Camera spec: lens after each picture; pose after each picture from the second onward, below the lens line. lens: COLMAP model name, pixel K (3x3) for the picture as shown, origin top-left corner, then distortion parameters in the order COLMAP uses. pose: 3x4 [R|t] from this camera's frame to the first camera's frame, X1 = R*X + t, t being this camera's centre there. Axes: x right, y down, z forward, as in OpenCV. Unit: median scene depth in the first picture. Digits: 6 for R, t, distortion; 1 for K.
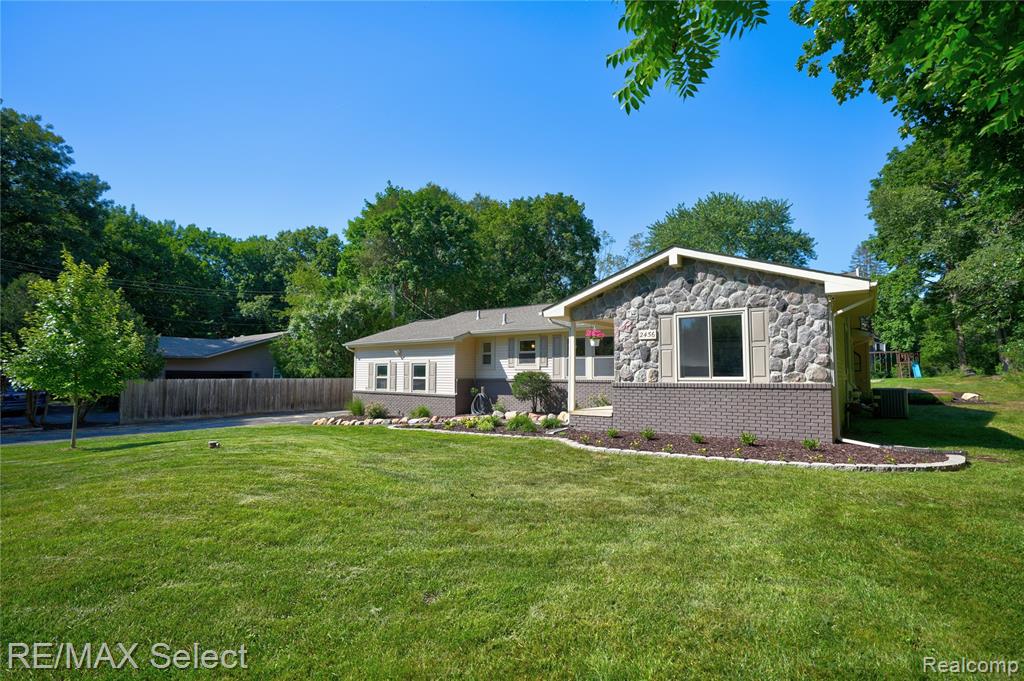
lens RADIAL K [[479.6, 0, 519.5], [0, 479.6, 340.1], [0, 0, 1]] dist [-0.072553, 0.028149]
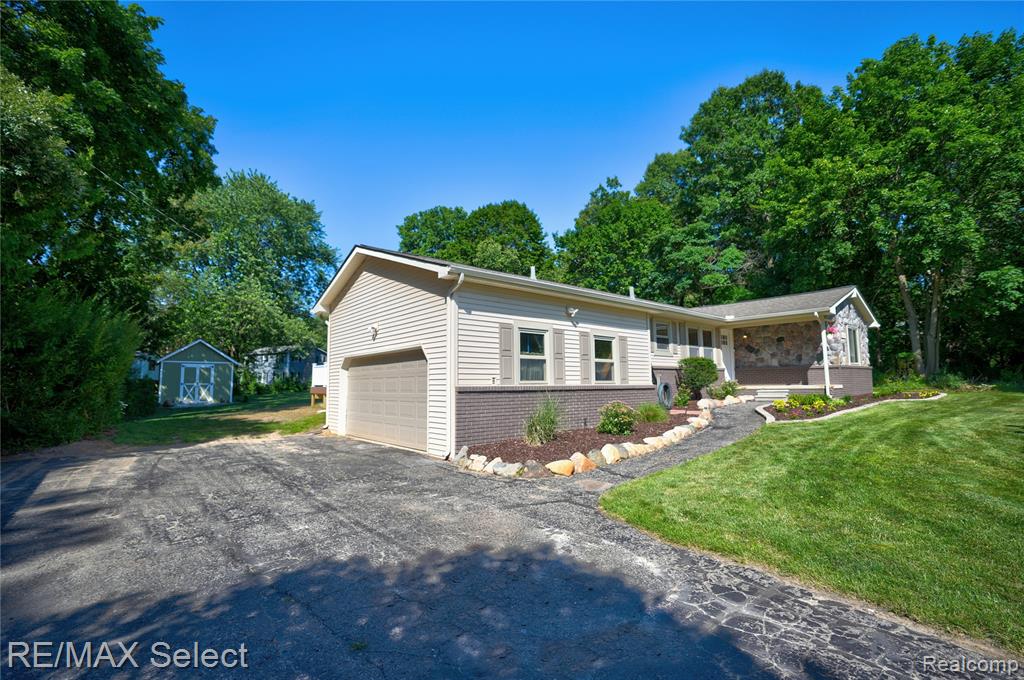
lens RADIAL K [[465.7, 0, 519.4], [0, 465.7, 340.6], [0, 0, 1]] dist [-0.082783, 0.032594]
pose [[0.214003, 0.088362, 0.972828, -1.370983], [-0.060309, 0.995196, -0.077127, 0.179909], [-0.974970, -0.042165, 0.218303, 1.658251]]
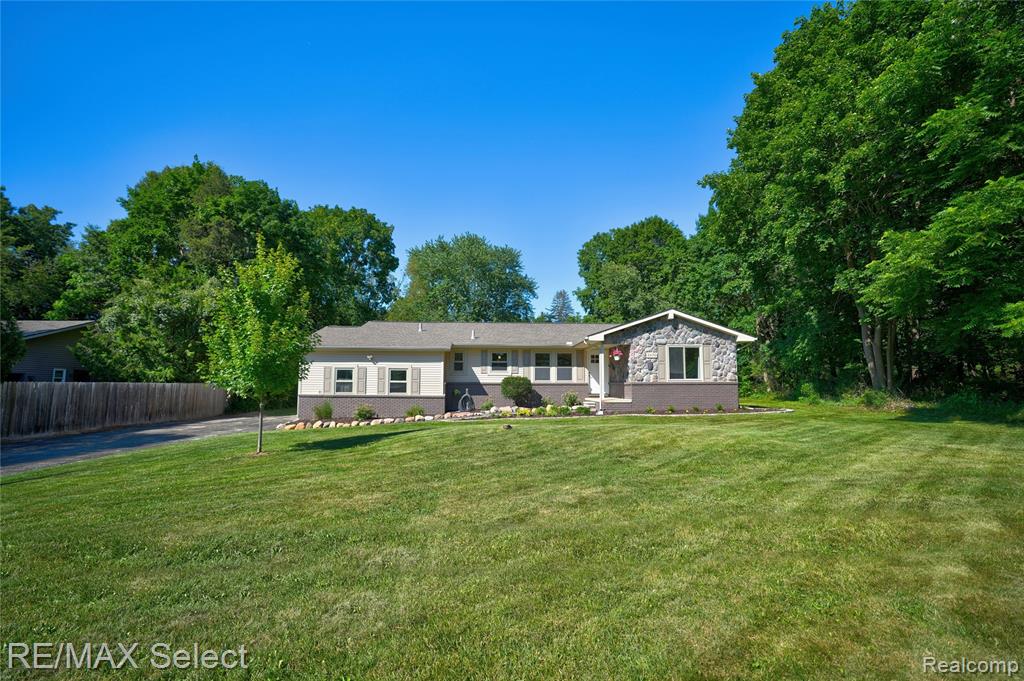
lens RADIAL K [[465.7, 0, 519.4], [0, 465.7, 341.1], [0, 0, 1]] dist [-0.082783, 0.032594]
pose [[0.767467, 0.060305, 0.638246, -1.162833], [-0.045529, 0.998179, -0.039567, 0.025578], [-0.639469, 0.001308, 0.768815, -0.009016]]
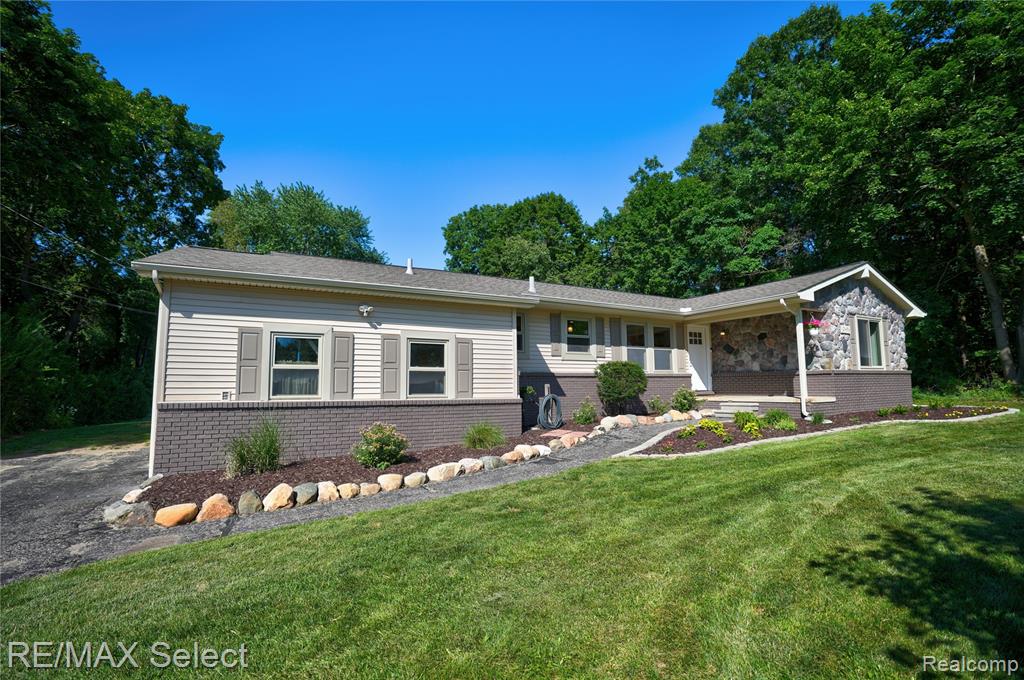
lens RADIAL K [[472.4, 0, 520.4], [0, 472.4, 340.1], [0, 0, 1]] dist [-0.074566, 0.026617]
pose [[0.408202, 0.084034, 0.909016, -1.039203], [-0.056573, 0.996169, -0.066686, 0.129744], [-0.911137, -0.024204, 0.411392, 1.213424]]
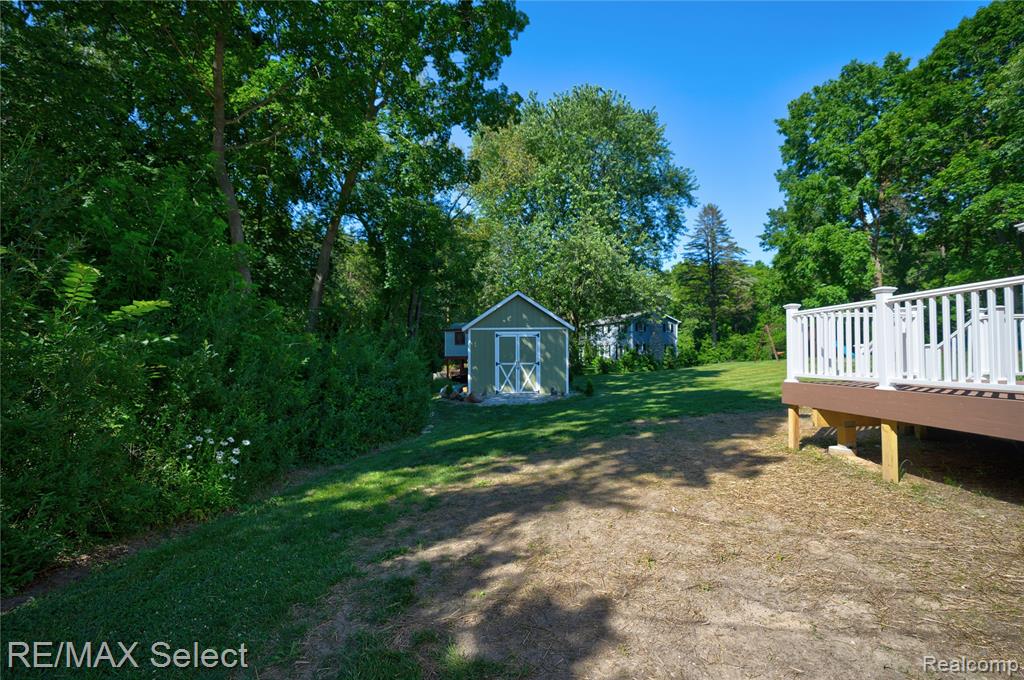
lens RADIAL K [[472.4, 0, 520.4], [0, 472.4, 340.1], [0, 0, 1]] dist [-0.074566, 0.026617]
pose [[0.782073, 0.017166, 0.622950, -0.353394], [-0.035130, 0.999245, 0.016568, 0.225621], [-0.622196, -0.034841, 0.782086, 2.625309]]
